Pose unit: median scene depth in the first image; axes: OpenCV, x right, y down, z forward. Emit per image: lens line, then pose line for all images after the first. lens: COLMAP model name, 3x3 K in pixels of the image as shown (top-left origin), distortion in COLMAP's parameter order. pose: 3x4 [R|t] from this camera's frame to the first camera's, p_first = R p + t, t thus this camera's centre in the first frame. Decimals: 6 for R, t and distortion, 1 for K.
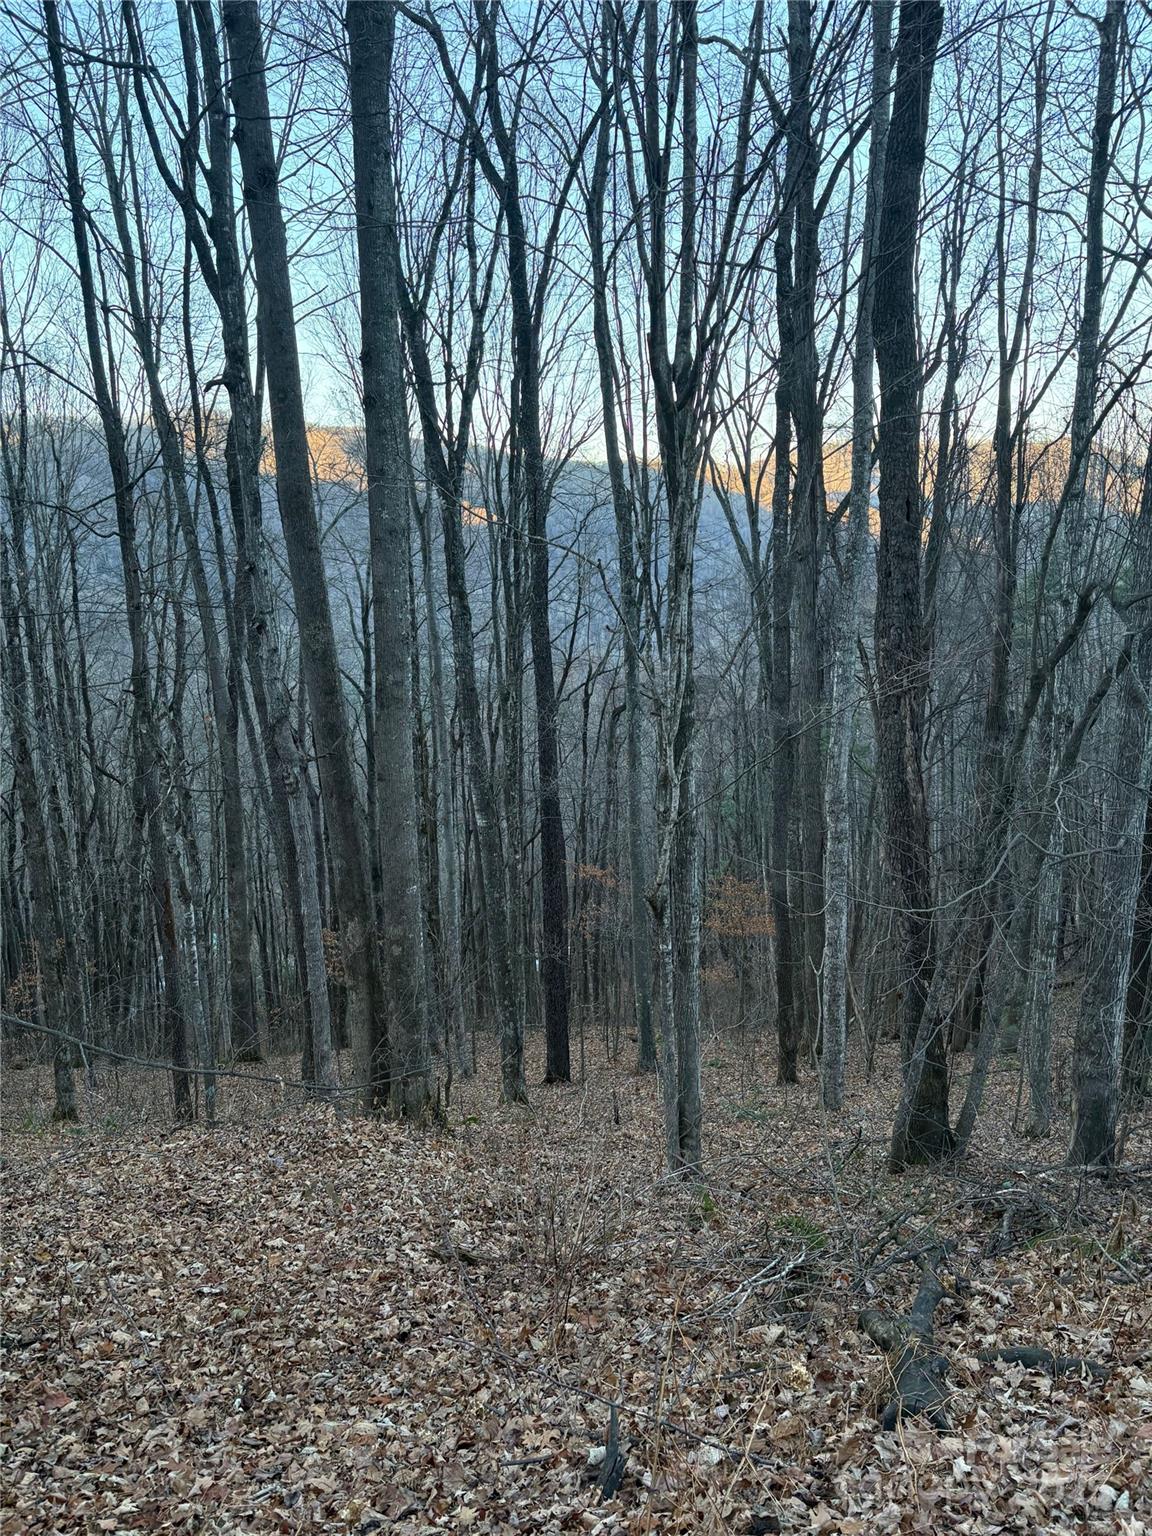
lens RADIAL K [[1158.5, 0, 576.0], [0, 1158.5, 768.0], [0, 0, 1]] dist [0.043051, -0.049528]
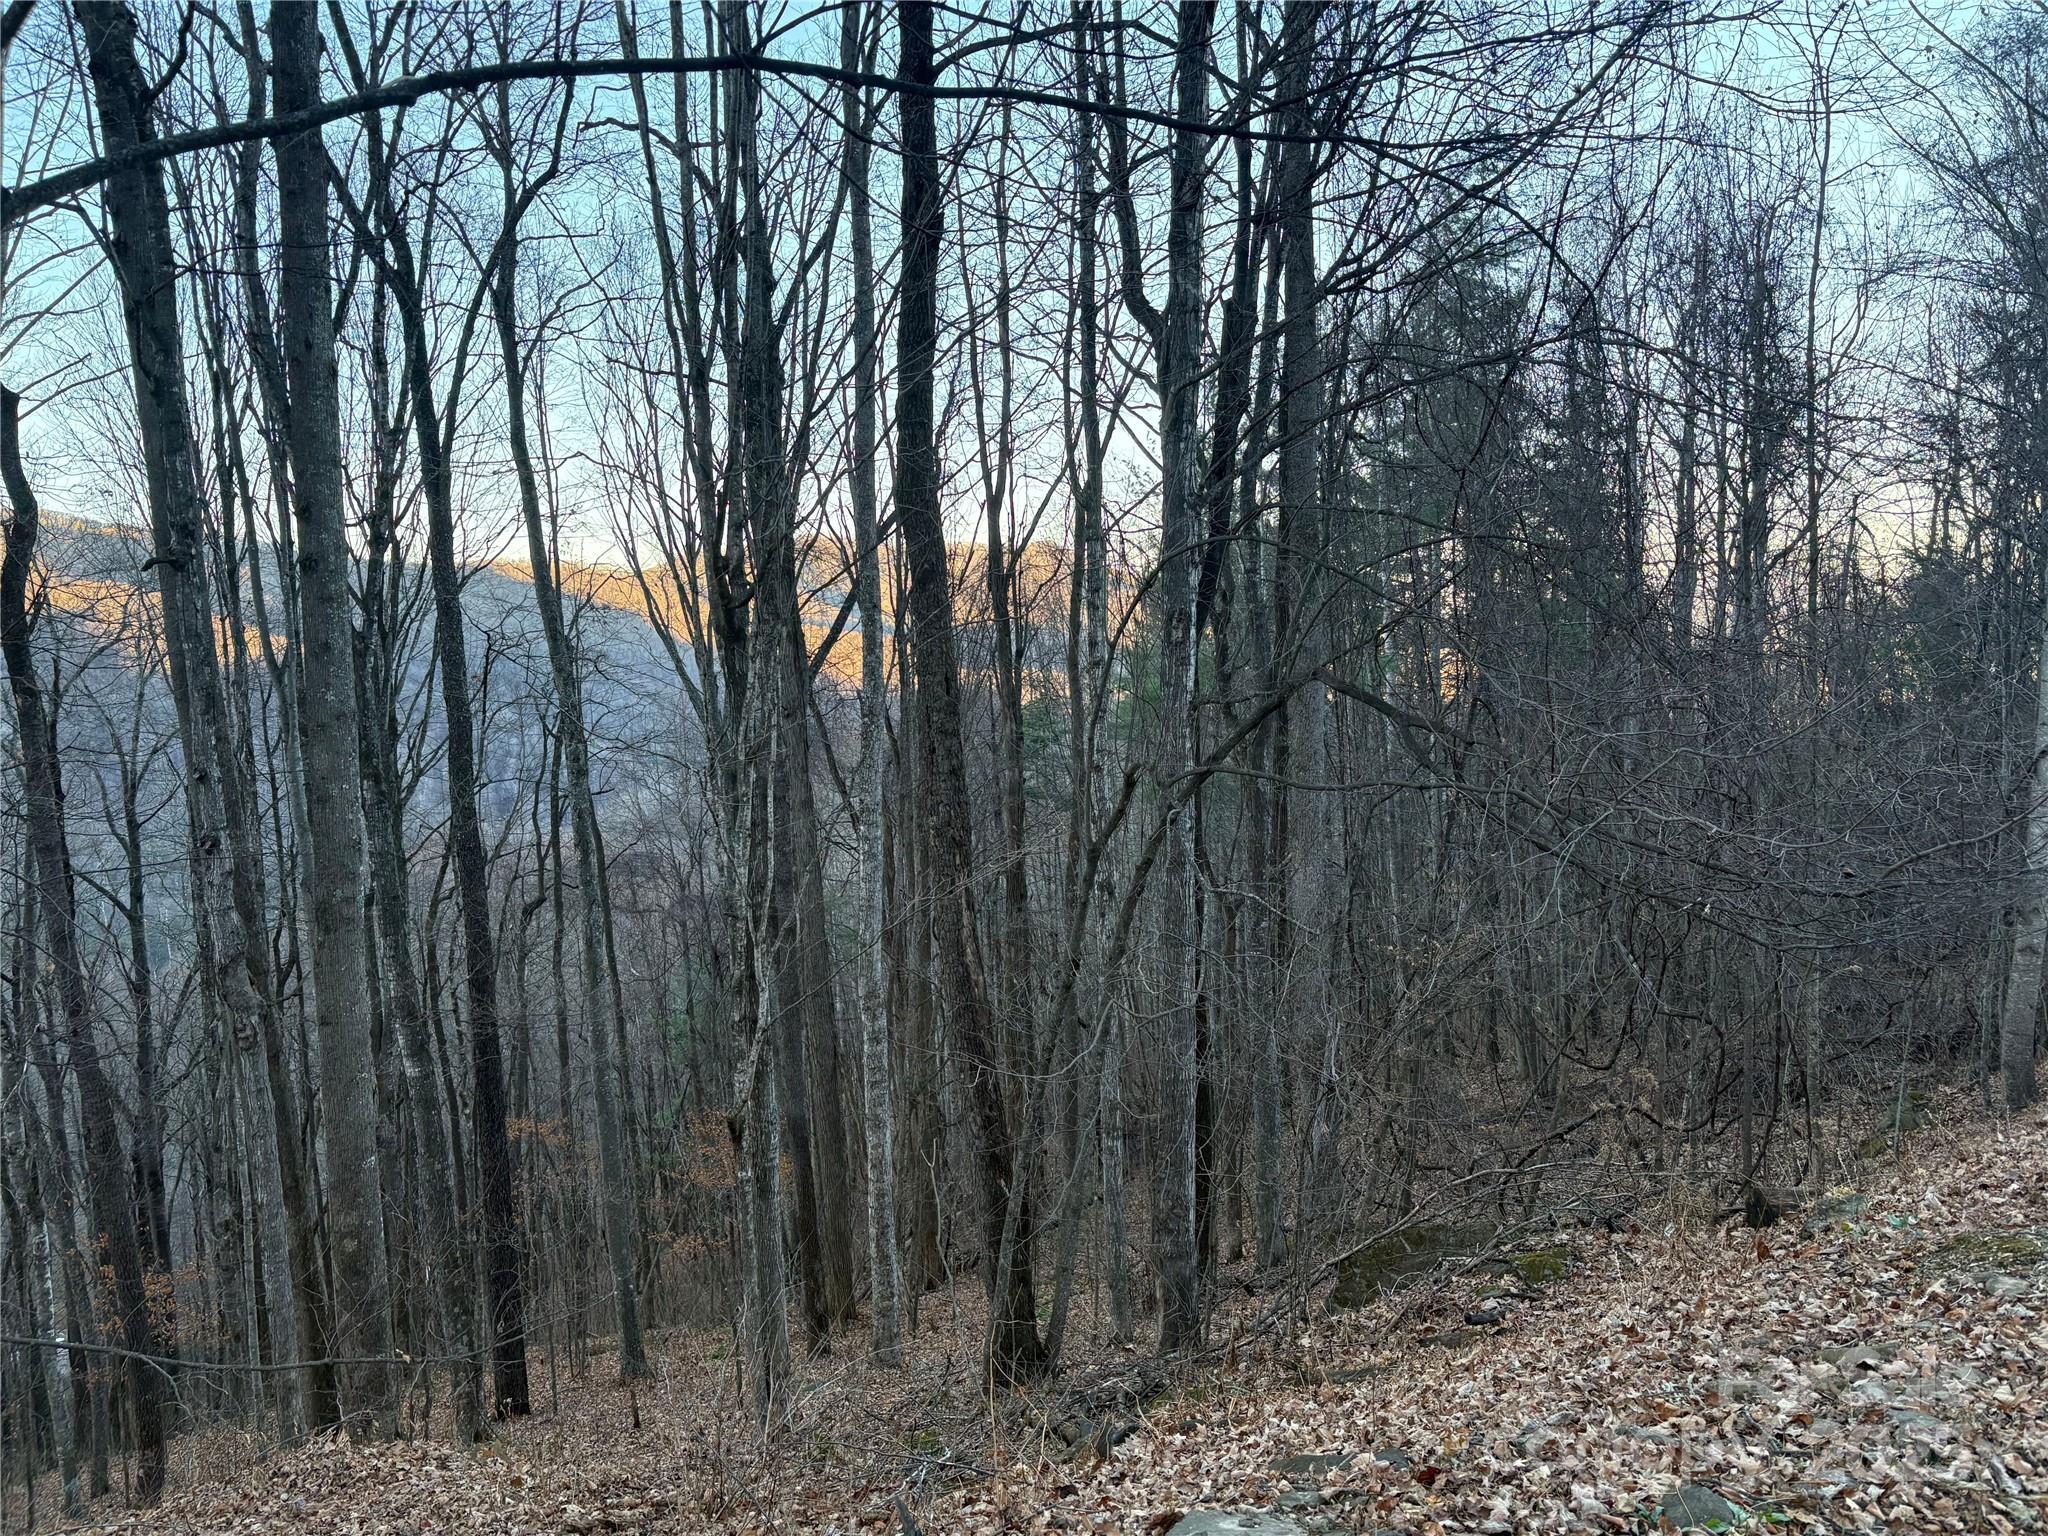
lens RADIAL K [[1556.6, 0, 1019.1], [0, 1556.6, 775.8], [0, 0, 1]] dist [0.059737, -0.074534]
pose [[0.929337, -0.045011, 0.366480, -0.091380], [0.089253, 0.990493, -0.104680, -0.002647], [-0.358284, 0.129992, 0.924519, -0.140810]]
